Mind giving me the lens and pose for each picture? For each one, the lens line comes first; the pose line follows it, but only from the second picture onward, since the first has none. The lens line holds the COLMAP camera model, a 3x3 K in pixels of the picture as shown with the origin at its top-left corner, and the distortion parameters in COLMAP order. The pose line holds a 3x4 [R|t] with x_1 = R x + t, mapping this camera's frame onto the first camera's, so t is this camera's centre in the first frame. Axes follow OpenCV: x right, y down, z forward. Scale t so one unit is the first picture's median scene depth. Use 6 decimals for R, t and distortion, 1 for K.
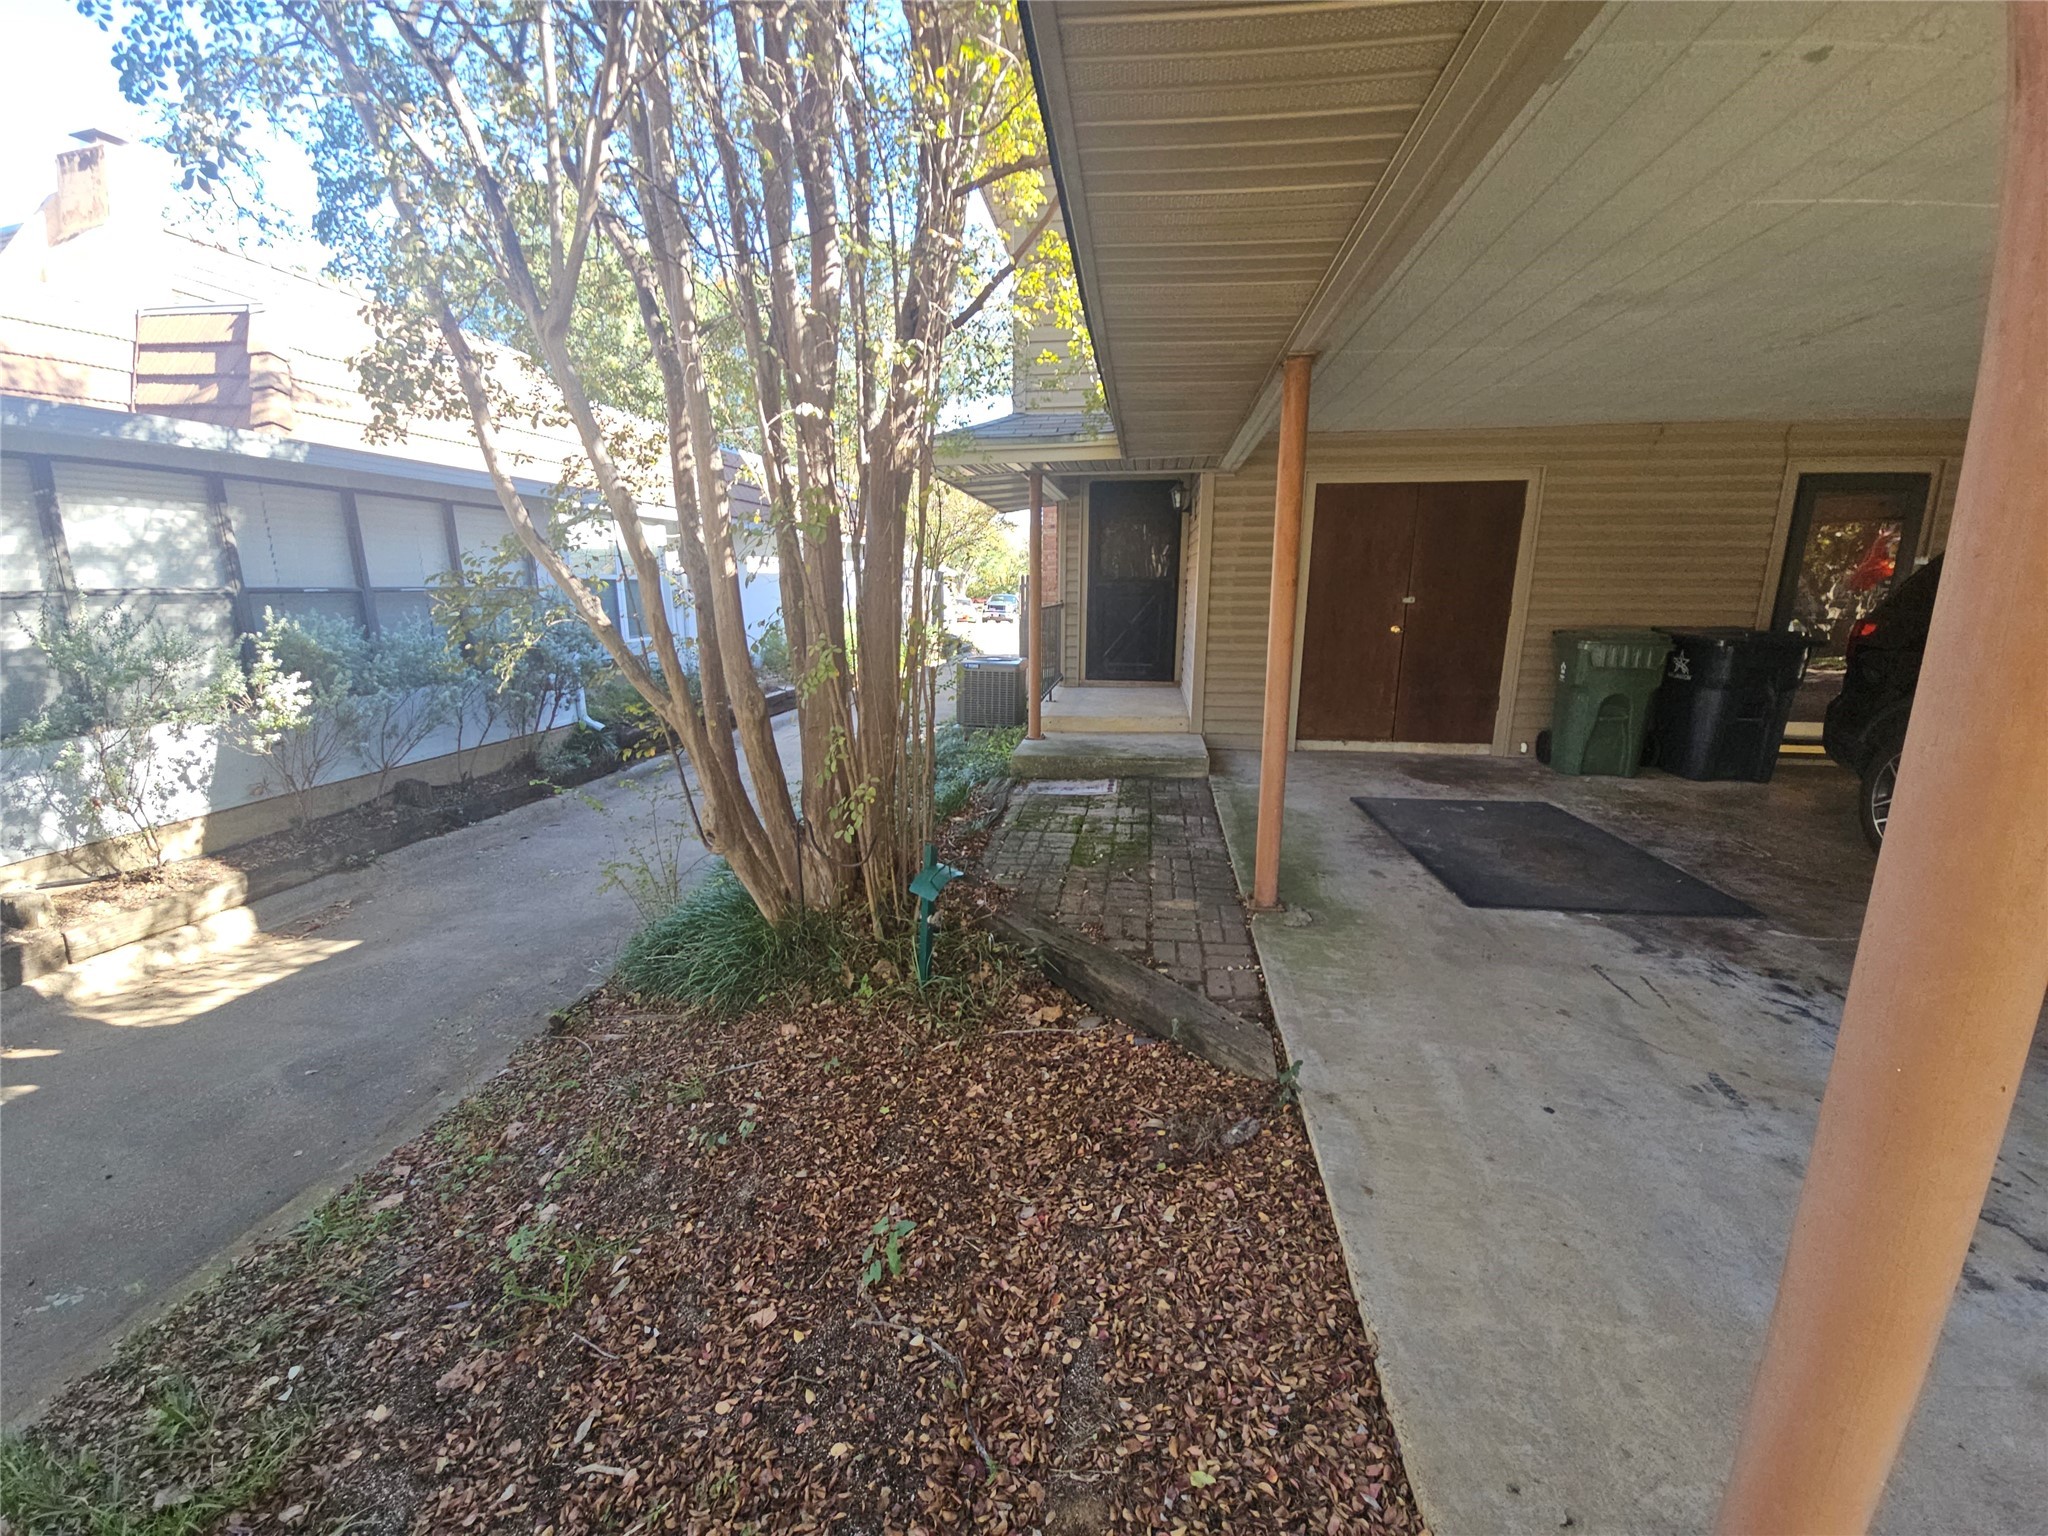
lens RADIAL K [[836.2, 0, 1020.7], [0, 836.2, 767.0], [0, 0, 1]] dist [0.008206, -0.005102]
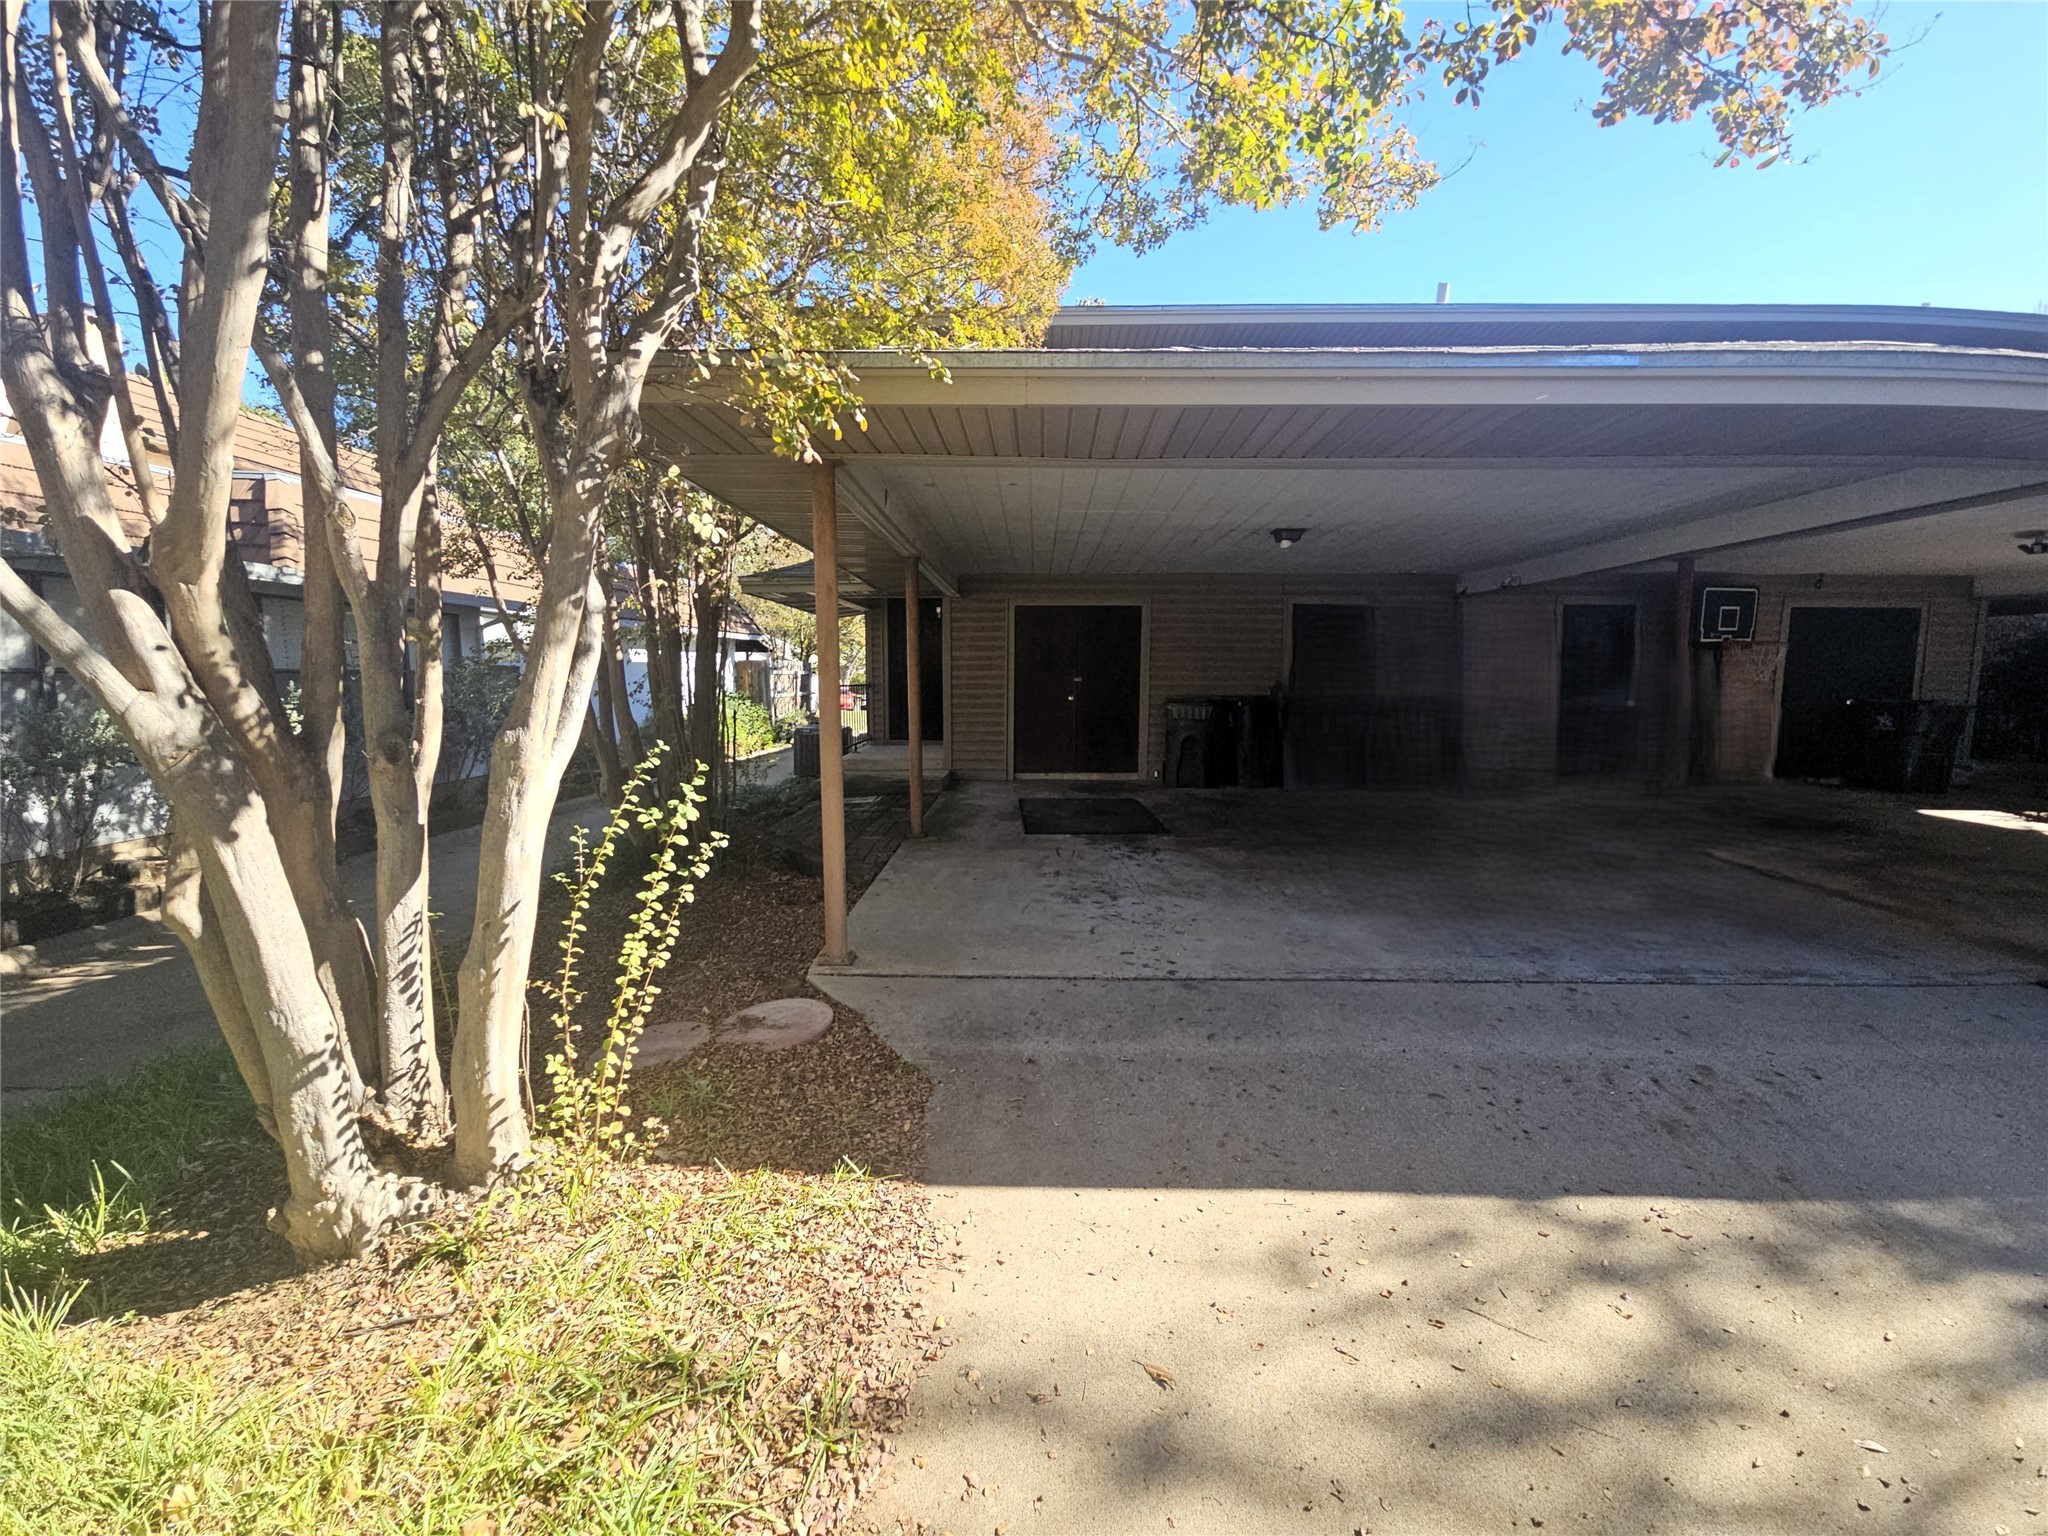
lens RADIAL K [[836.2, 0, 1020.7], [0, 836.2, 767.0], [0, 0, 1]] dist [0.008206, -0.005102]
pose [[0.992516, -0.012022, 0.121518, 0.174359], [0.024985, 0.994082, -0.105718, 0.126429], [-0.119528, 0.107963, 0.986943, -0.515009]]
